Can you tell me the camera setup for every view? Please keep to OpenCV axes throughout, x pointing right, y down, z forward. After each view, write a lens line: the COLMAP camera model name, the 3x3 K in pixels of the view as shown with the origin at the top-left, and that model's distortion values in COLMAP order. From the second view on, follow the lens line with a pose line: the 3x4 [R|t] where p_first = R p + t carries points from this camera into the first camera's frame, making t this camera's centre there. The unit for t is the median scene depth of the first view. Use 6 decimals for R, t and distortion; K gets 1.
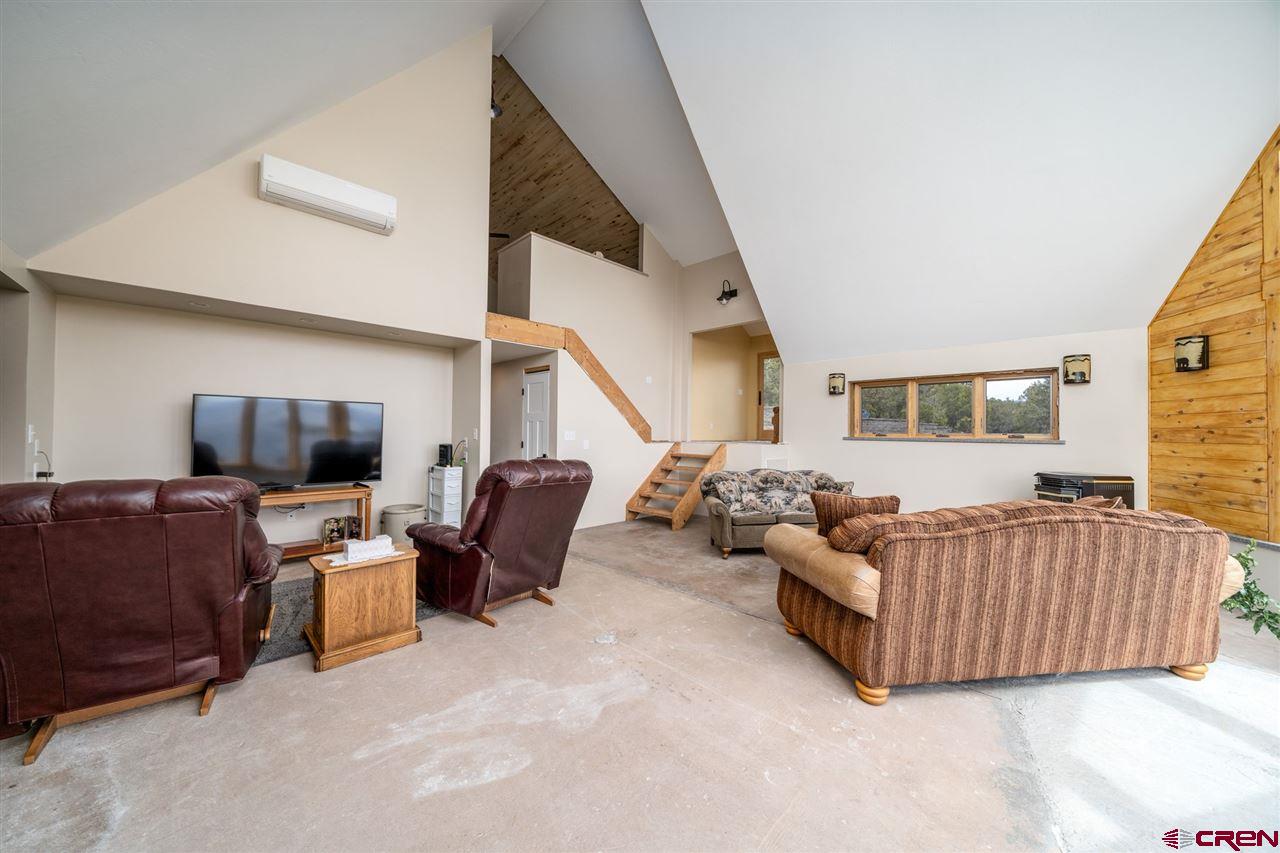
lens RADIAL K [[446.2, 0, 640.9], [0, 446.2, 427.9], [0, 0, 1]] dist [-0.006176, 0.000560]
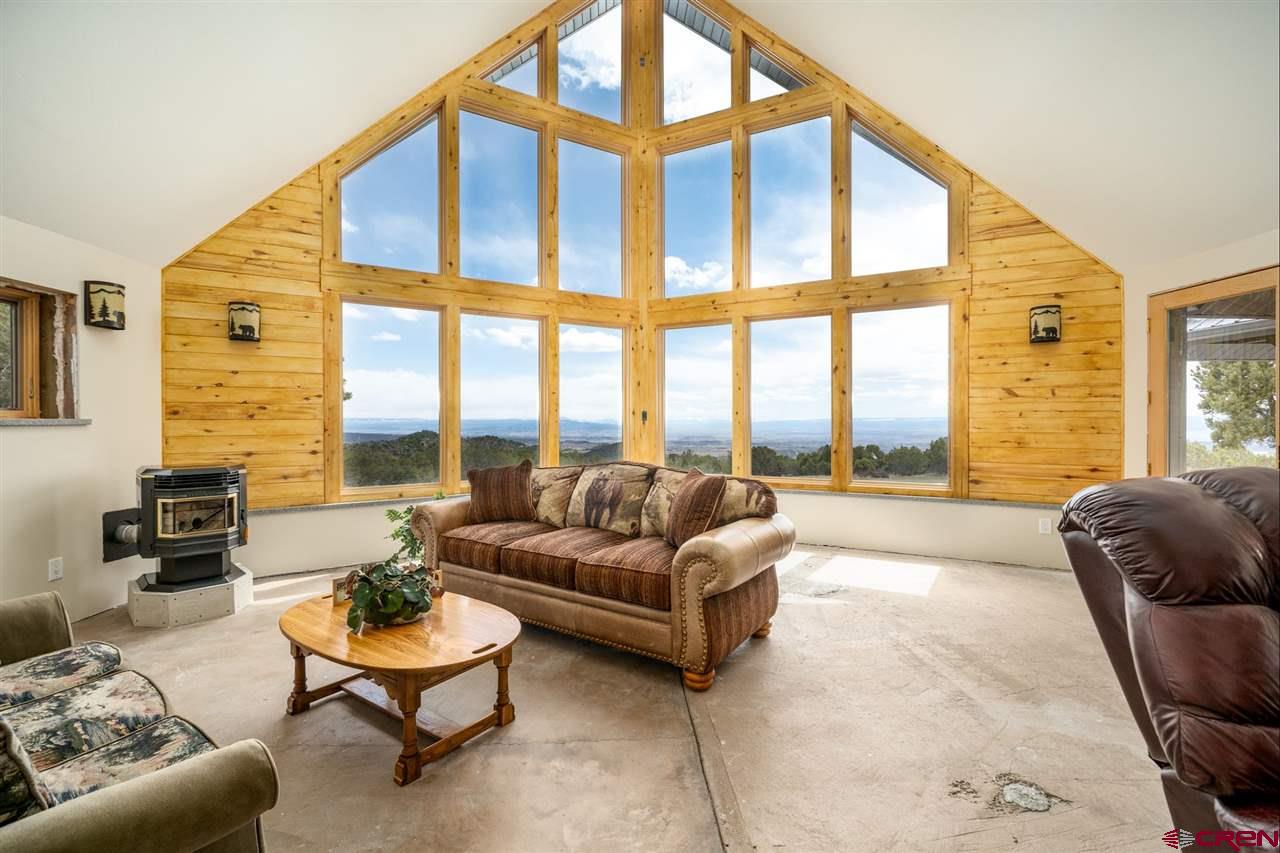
lens RADIAL K [[562.1, 0, 638.4], [0, 562.1, 427.0], [0, 0, 1]] dist [0.001594, -0.000630]
pose [[-0.730174, -0.018434, 0.683012, -0.145058], [-0.013862, 0.999830, 0.012166, 0.024061], [-0.683120, -0.000585, -0.730306, 1.296810]]
